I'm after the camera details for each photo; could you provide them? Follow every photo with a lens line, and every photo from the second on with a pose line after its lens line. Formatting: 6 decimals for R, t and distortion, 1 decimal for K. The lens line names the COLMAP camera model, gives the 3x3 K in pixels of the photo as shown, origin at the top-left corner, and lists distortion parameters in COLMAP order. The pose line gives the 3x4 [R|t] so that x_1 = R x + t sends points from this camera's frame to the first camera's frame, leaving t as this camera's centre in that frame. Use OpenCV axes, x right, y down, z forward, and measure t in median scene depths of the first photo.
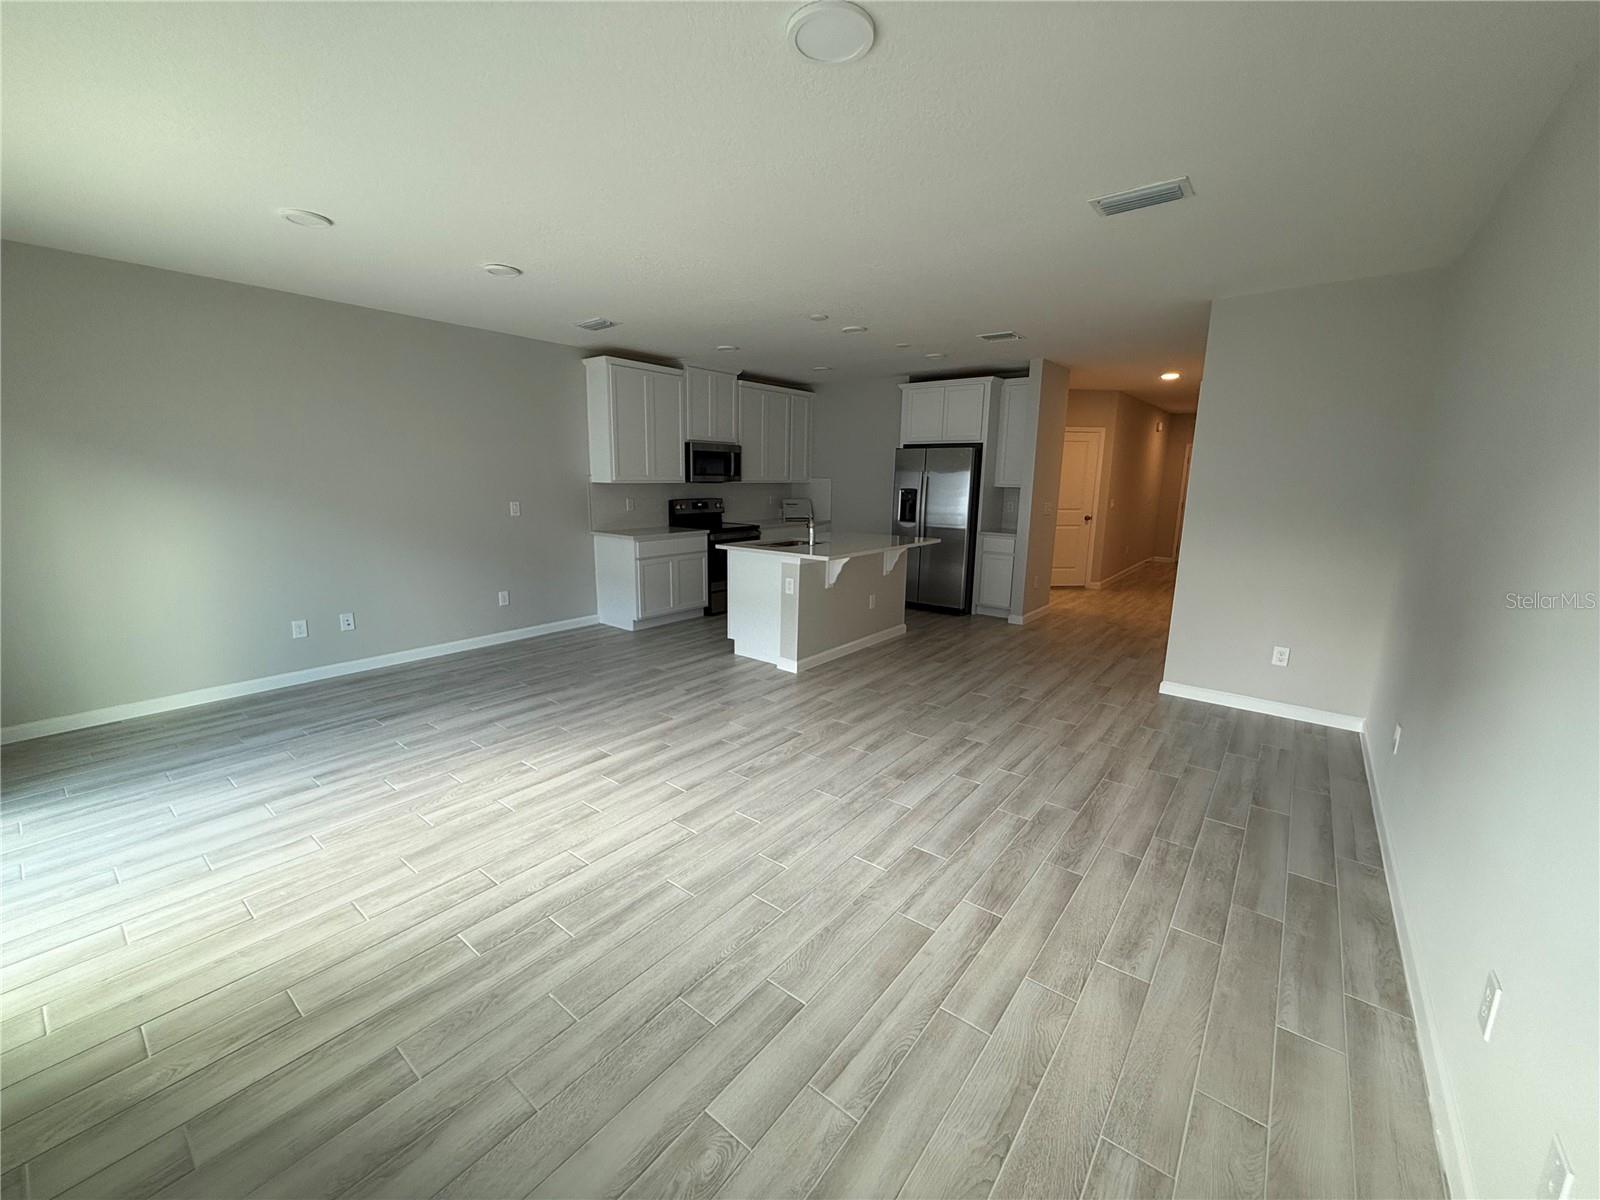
lens RADIAL K [[636.1, 0, 799.7], [0, 636.1, 596.6], [0, 0, 1]] dist [0.002190, -0.000231]
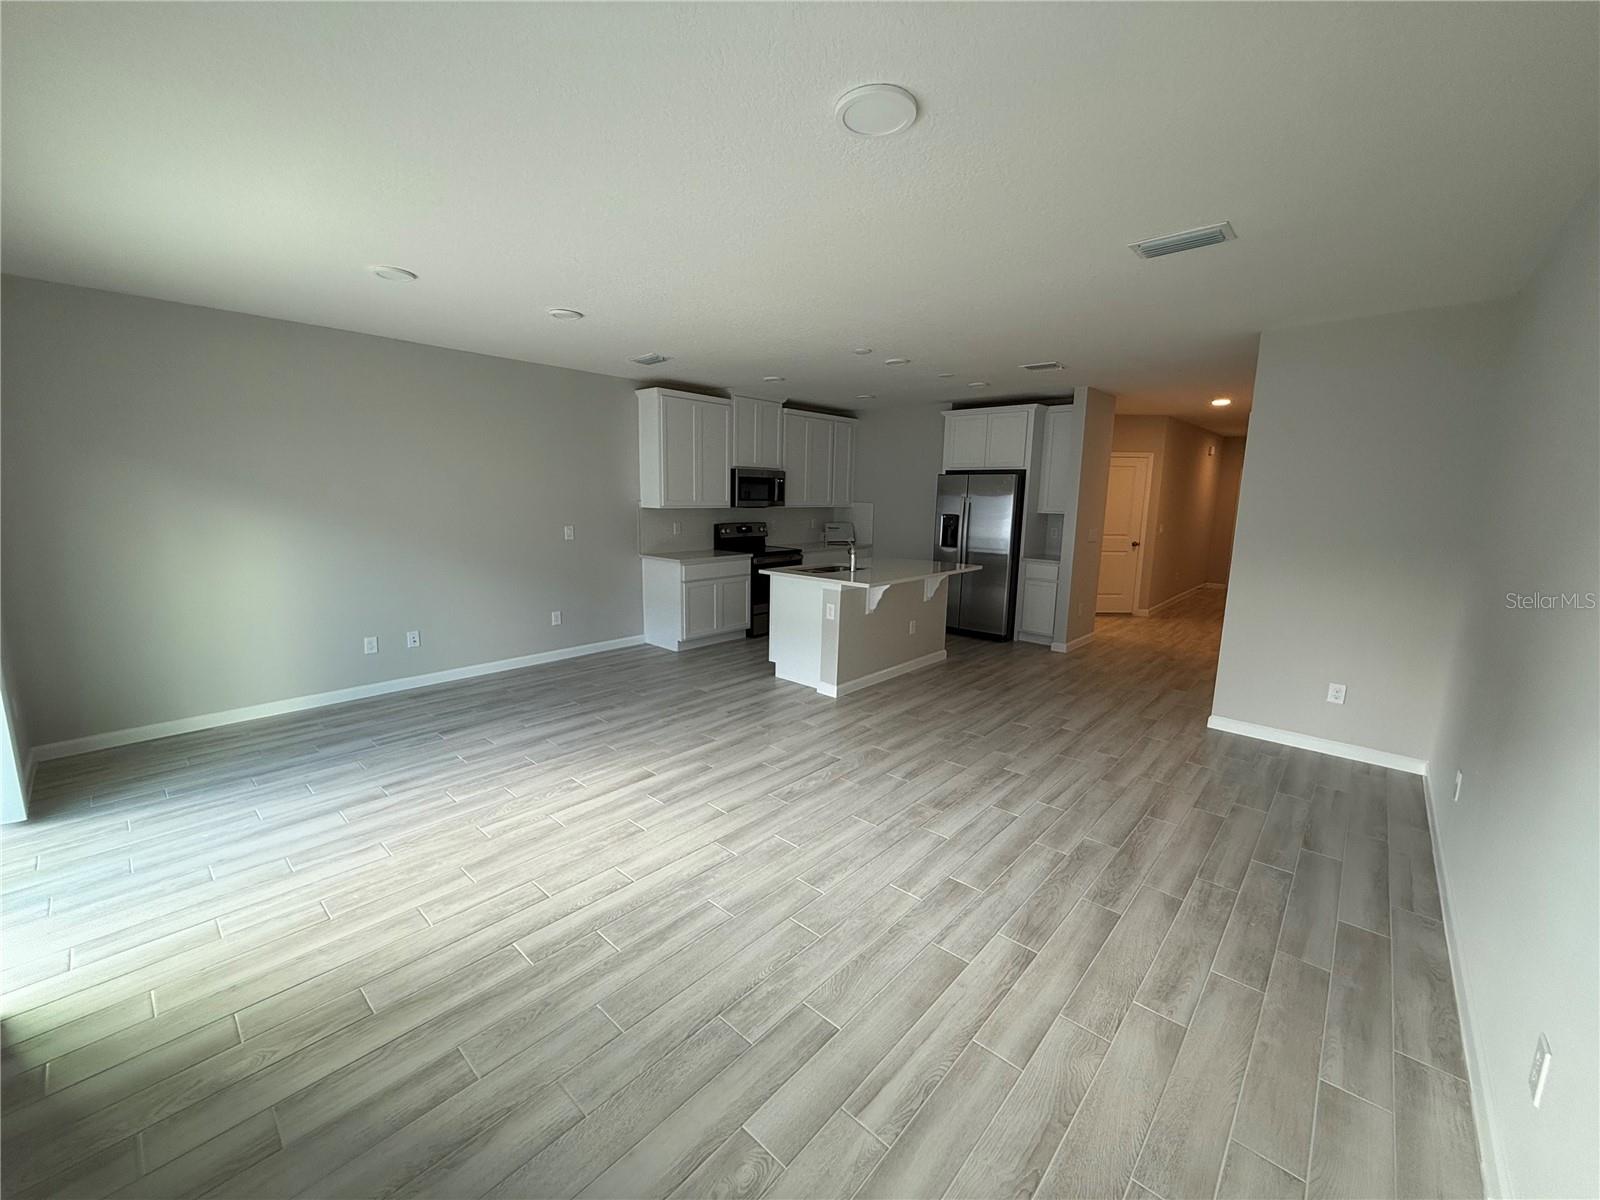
lens RADIAL K [[636.1, 0, 800.1], [0, 636.1, 596.4], [0, 0, 1]] dist [0.002190, -0.000231]
pose [[0.997857, 0.014472, -0.063818, 0.000186], [-0.016336, 0.999452, -0.028785, -0.012094], [0.063366, 0.029766, 0.997546, -0.022232]]
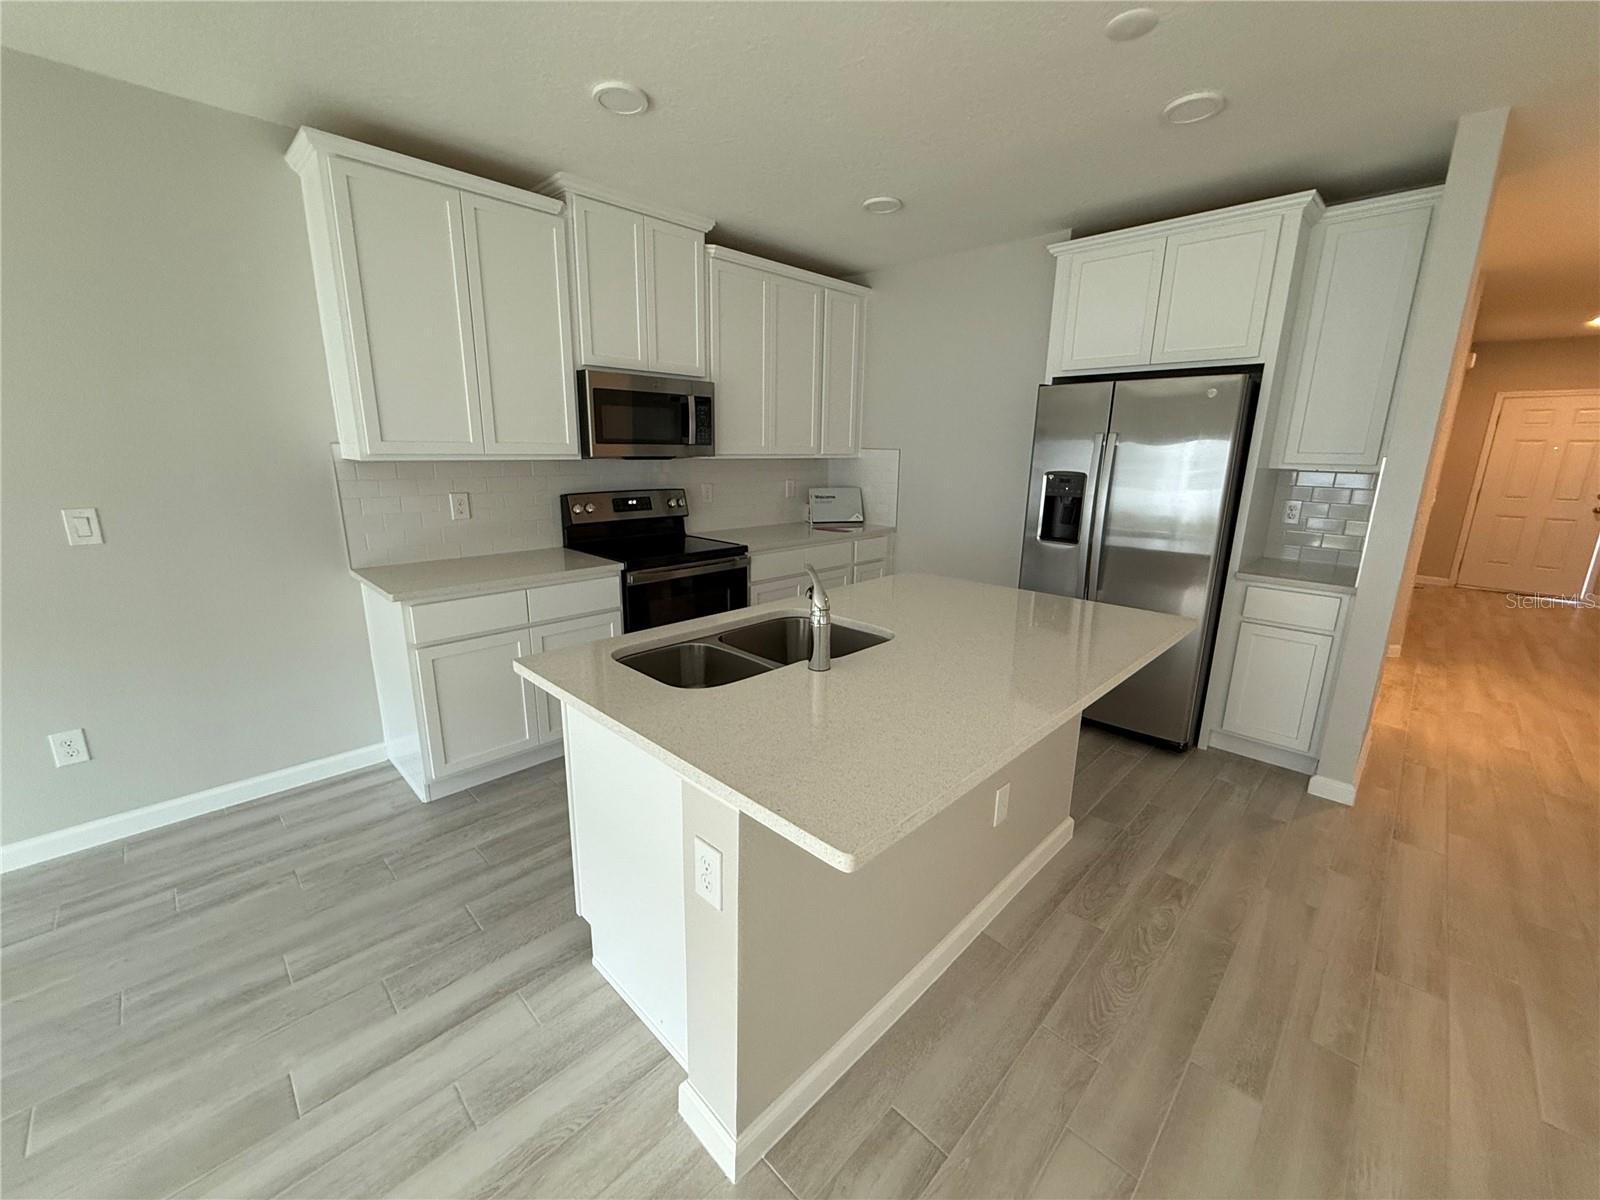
lens RADIAL K [[636.1, 0, 799.1], [0, 636.1, 594.6], [0, 0, 1]] dist [0.002190, -0.000231]
pose [[0.993814, 0.024477, -0.108325, 0.050815], [-0.020089, 0.998940, 0.041415, -0.156261], [0.109224, -0.038983, 0.993252, 0.840988]]
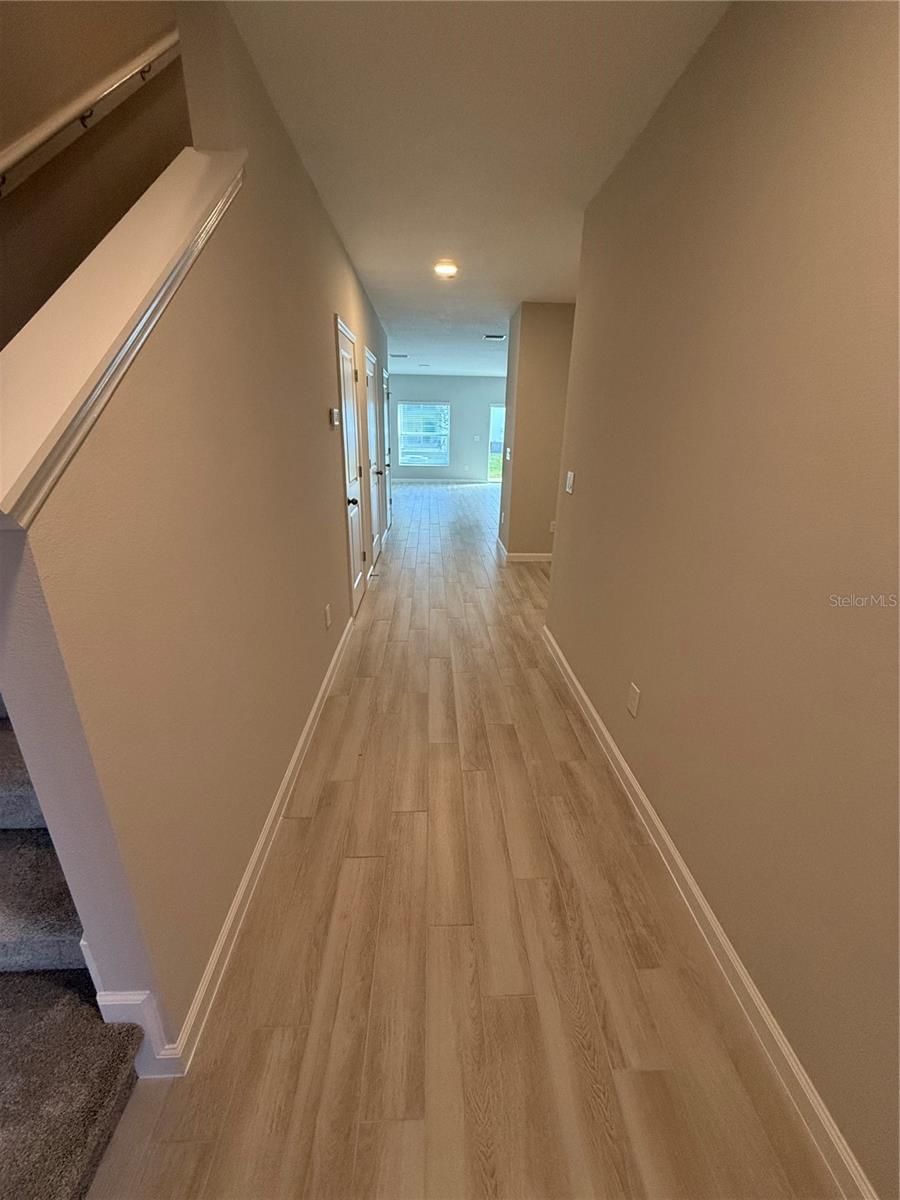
lens RADIAL K [[477.1, 0, 448.0], [0, 477.1, 596.5], [0, 0, 1]] dist [0.002190, -0.000231]
pose [[-0.762351, 0.195069, -0.617065, 1.567438], [-0.148094, 0.875607, 0.459762, -0.437152], [0.629991, 0.441883, -0.638631, 2.418545]]
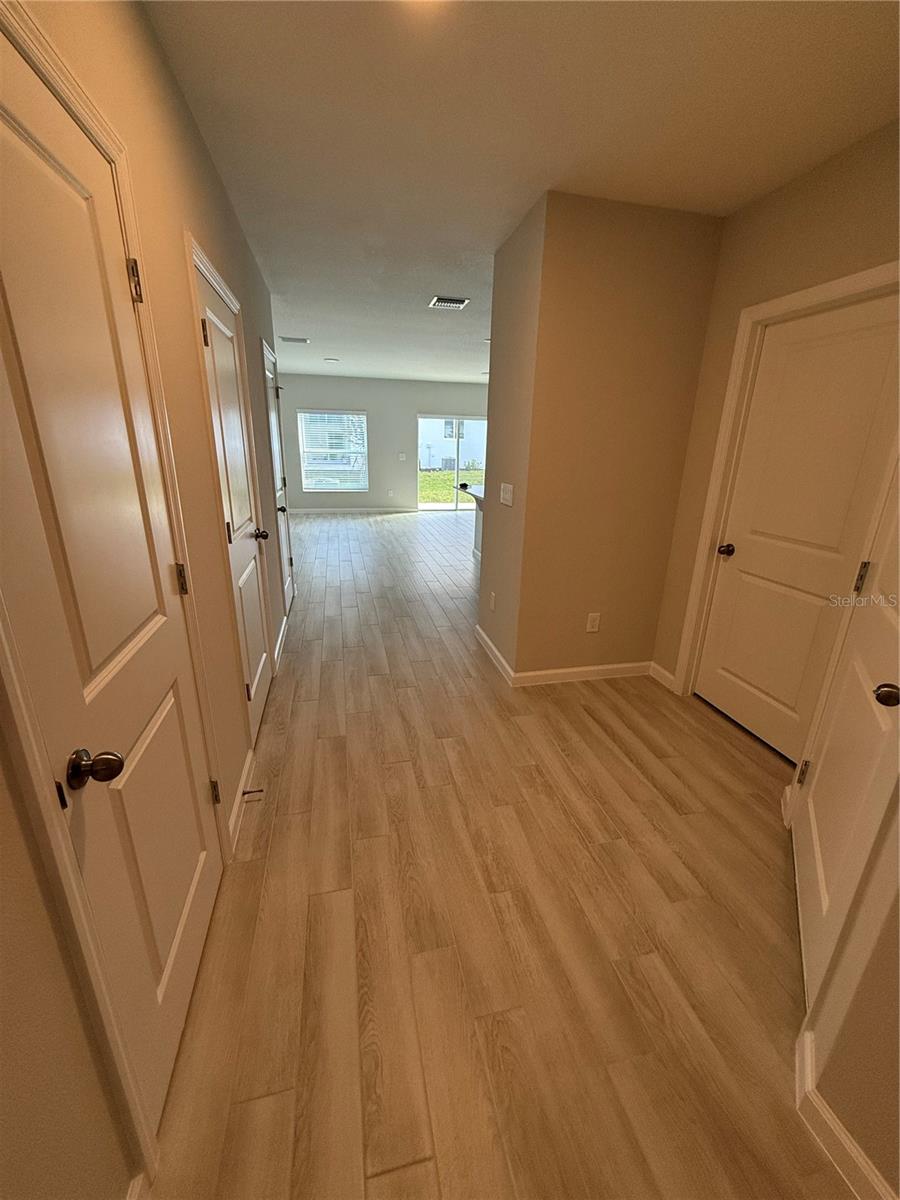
lens RADIAL K [[477.1, 0, 449.3], [0, 477.1, 599.0], [0, 0, 1]] dist [0.002190, -0.000231]
pose [[-0.626565, 0.219117, -0.747933, 1.201755], [-0.176371, 0.894905, 0.409925, -0.345456], [0.759151, 0.388758, -0.522070, 1.911280]]
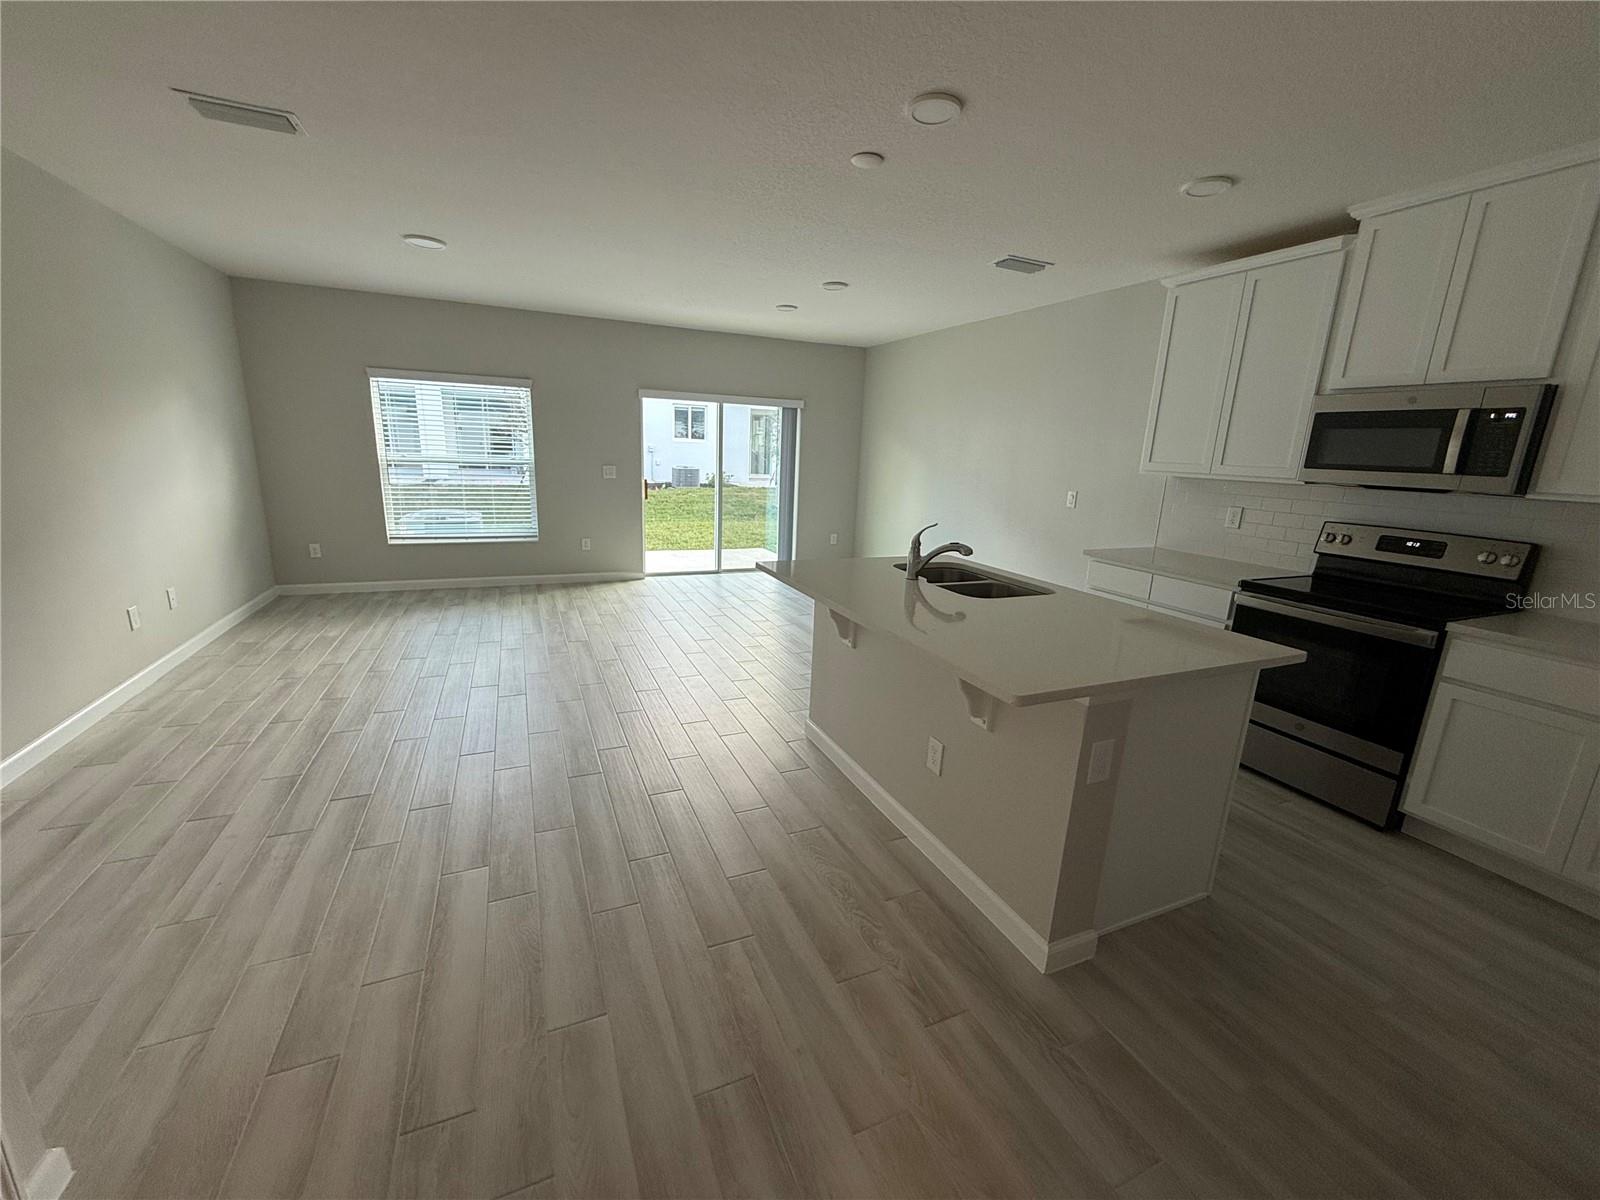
lens RADIAL K [[636.1, 0, 792.3], [0, 636.1, 595.6], [0, 0, 1]] dist [0.002190, -0.000231]
pose [[-0.475359, 0.169661, -0.863278, 0.647089], [-0.209563, 0.931152, 0.298395, -0.250614], [0.854469, 0.322755, -0.407077, 1.376182]]
